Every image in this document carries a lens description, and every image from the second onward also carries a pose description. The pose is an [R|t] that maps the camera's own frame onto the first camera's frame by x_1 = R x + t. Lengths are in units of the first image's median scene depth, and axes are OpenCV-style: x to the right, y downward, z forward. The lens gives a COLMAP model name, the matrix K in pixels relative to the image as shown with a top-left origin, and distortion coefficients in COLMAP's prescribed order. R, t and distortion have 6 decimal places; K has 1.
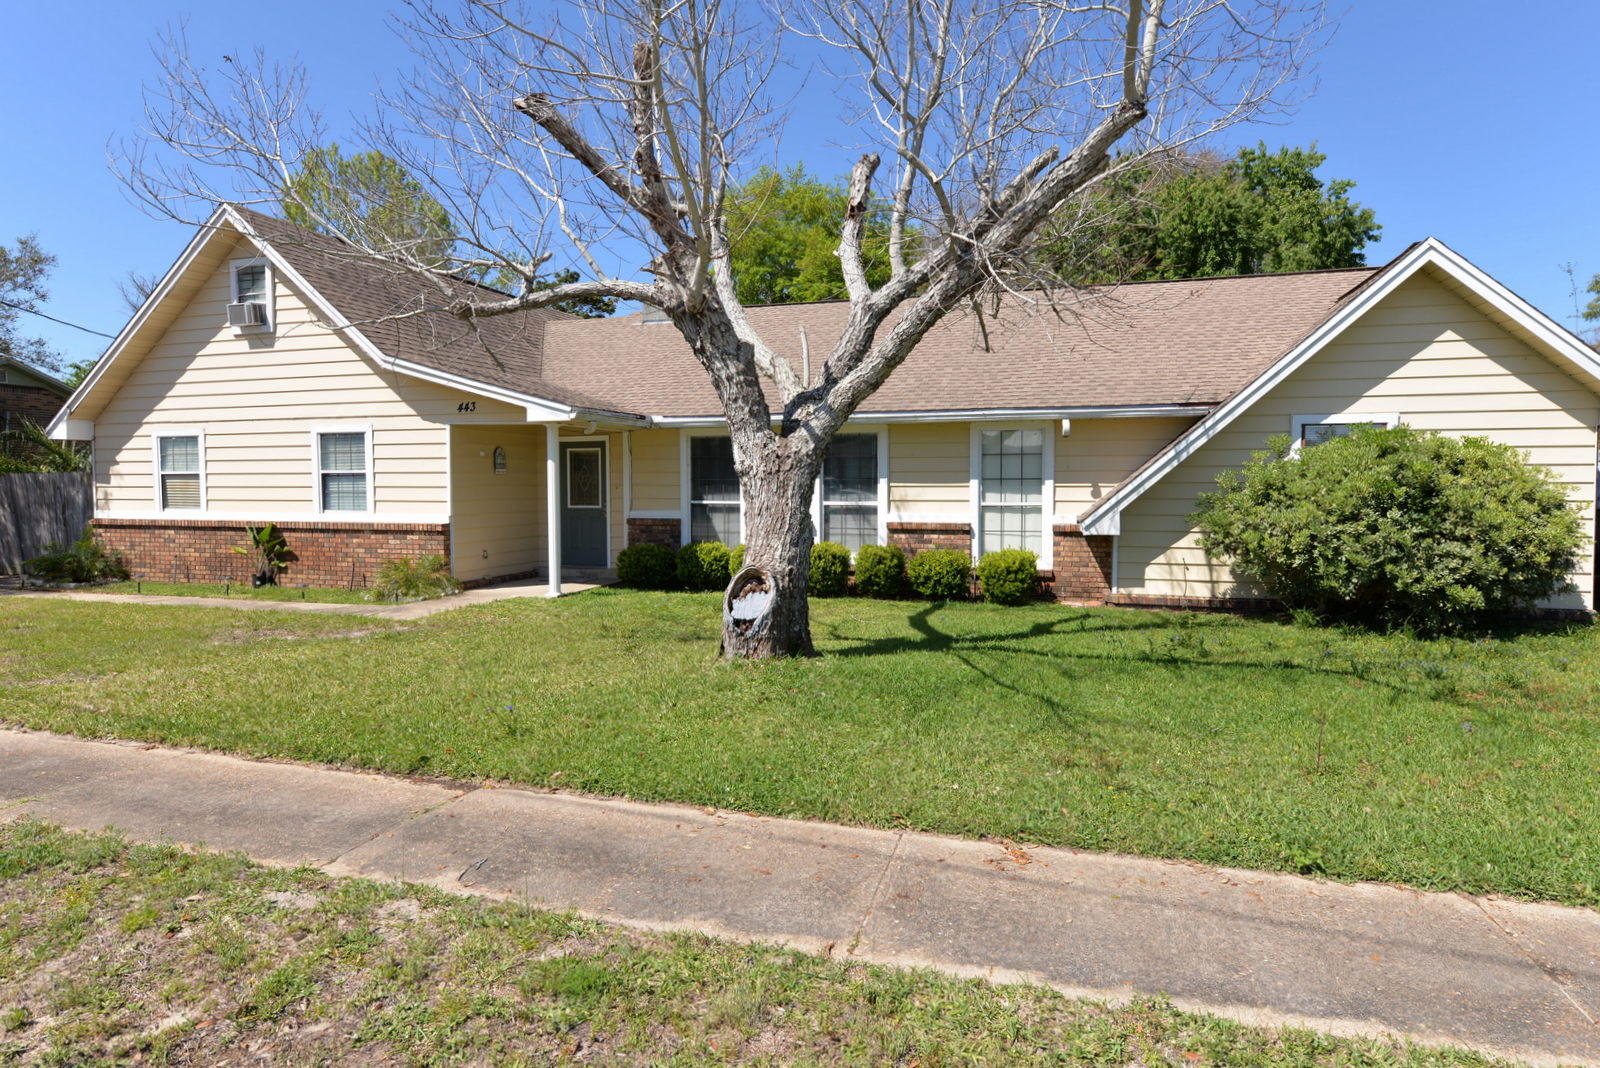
lens RADIAL K [[897.1, 0, 800.3], [0, 897.1, 530.1], [0, 0, 1]] dist [-0.005165, -0.001820]
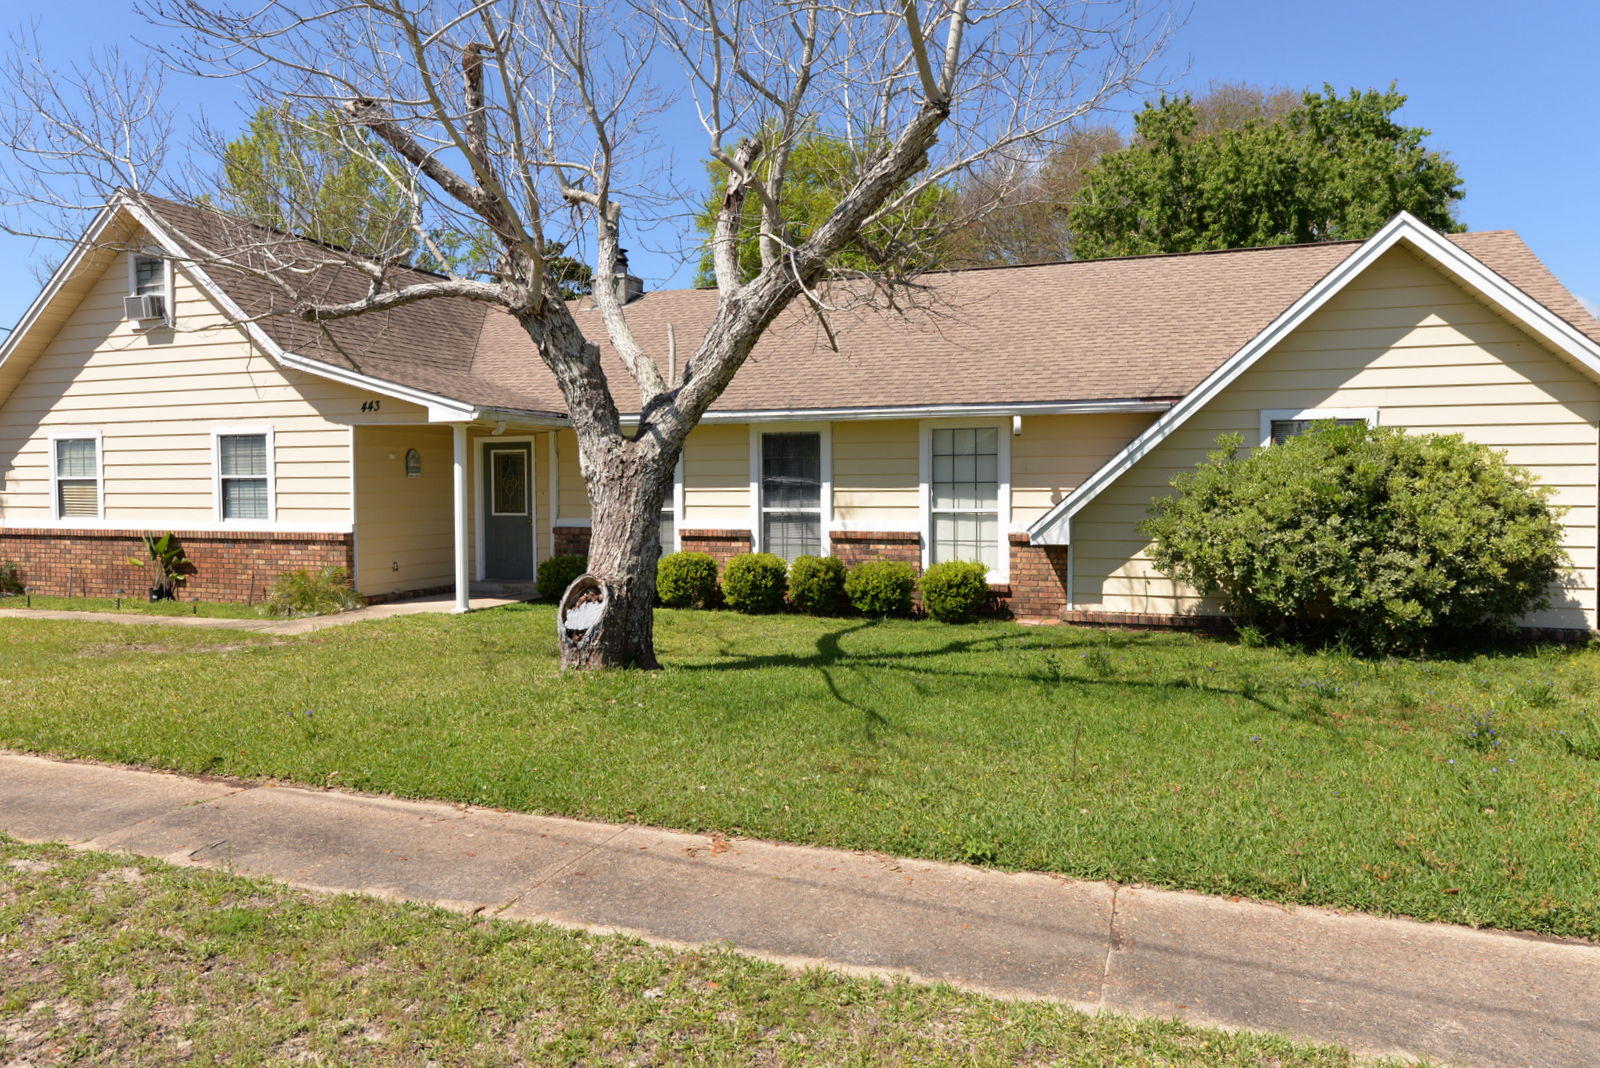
lens RADIAL K [[1076.8, 0, 798.0], [0, 1076.8, 530.7], [0, 0, 1]] dist [-0.001596, 0.000534]
pose [[0.998552, -0.000617, -0.053798, 0.129251], [0.000046, 0.999944, -0.010615, 0.002483], [0.053802, 0.010597, 0.998495, -0.082411]]
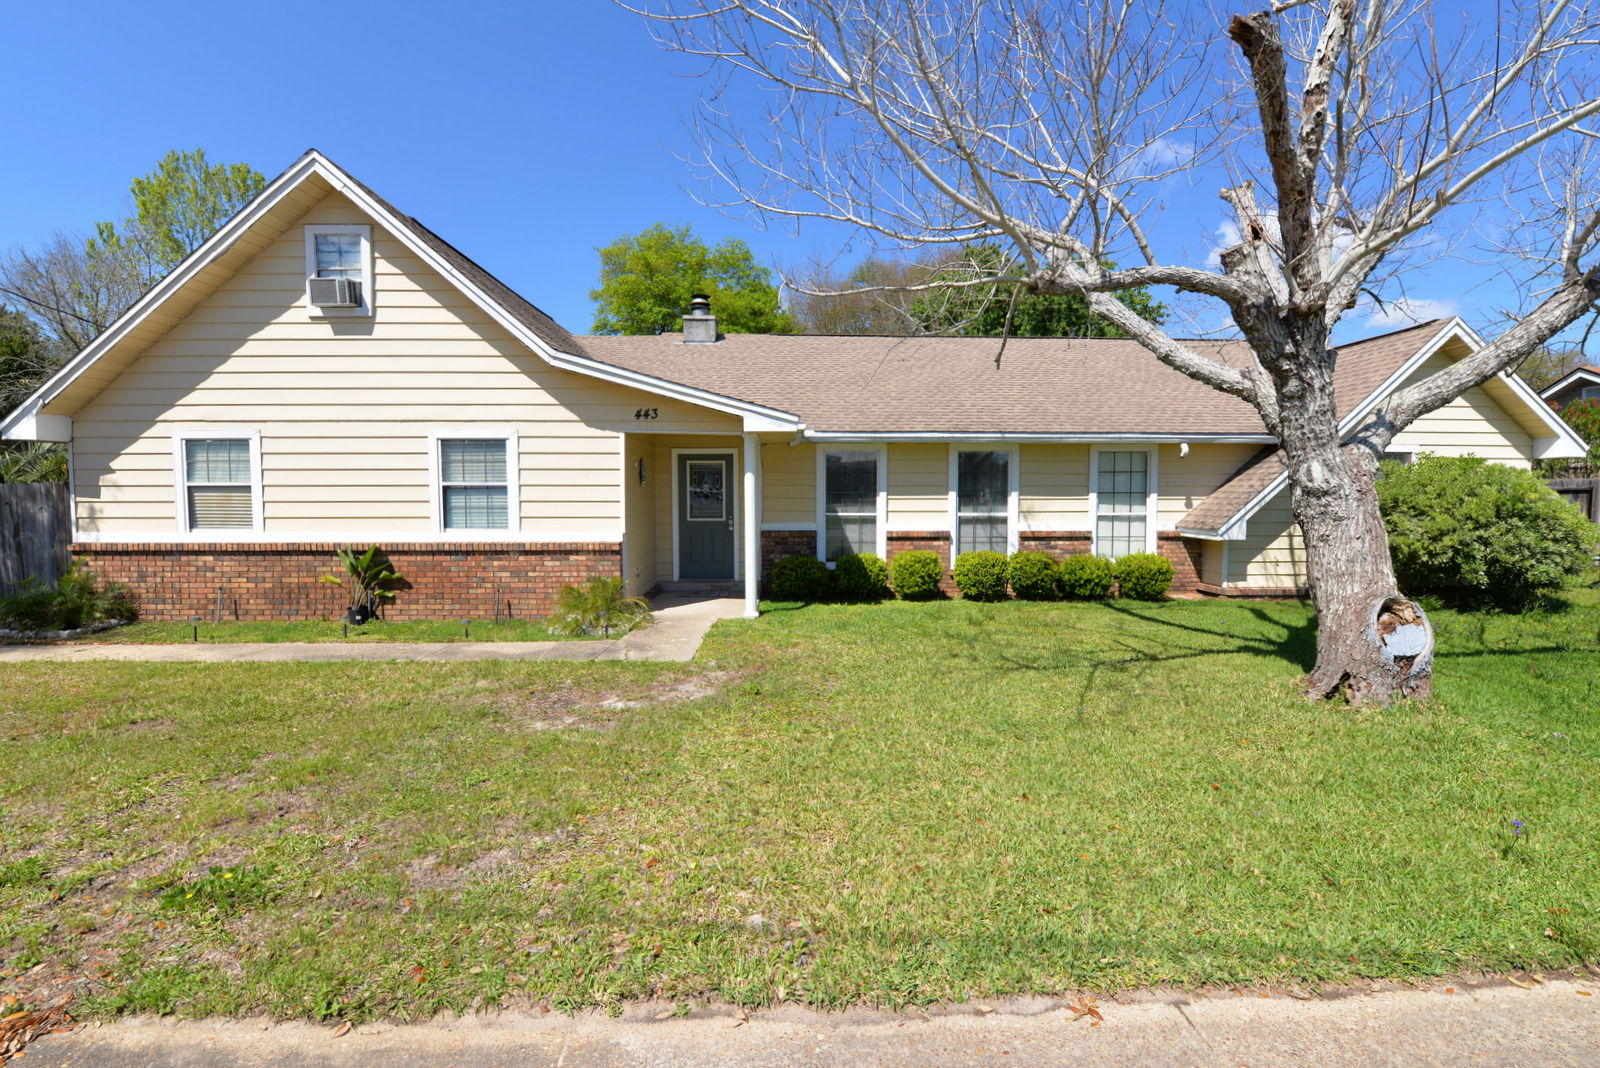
lens RADIAL K [[676.3, 0, 804.4], [0, 676.3, 526.8], [0, 0, 1]] dist [-0.018525, -0.000590]
pose [[0.944136, -0.016479, 0.329144, -0.458816], [0.016144, 0.999863, 0.003751, -0.022670], [-0.329161, 0.001772, 0.944272, 0.305399]]
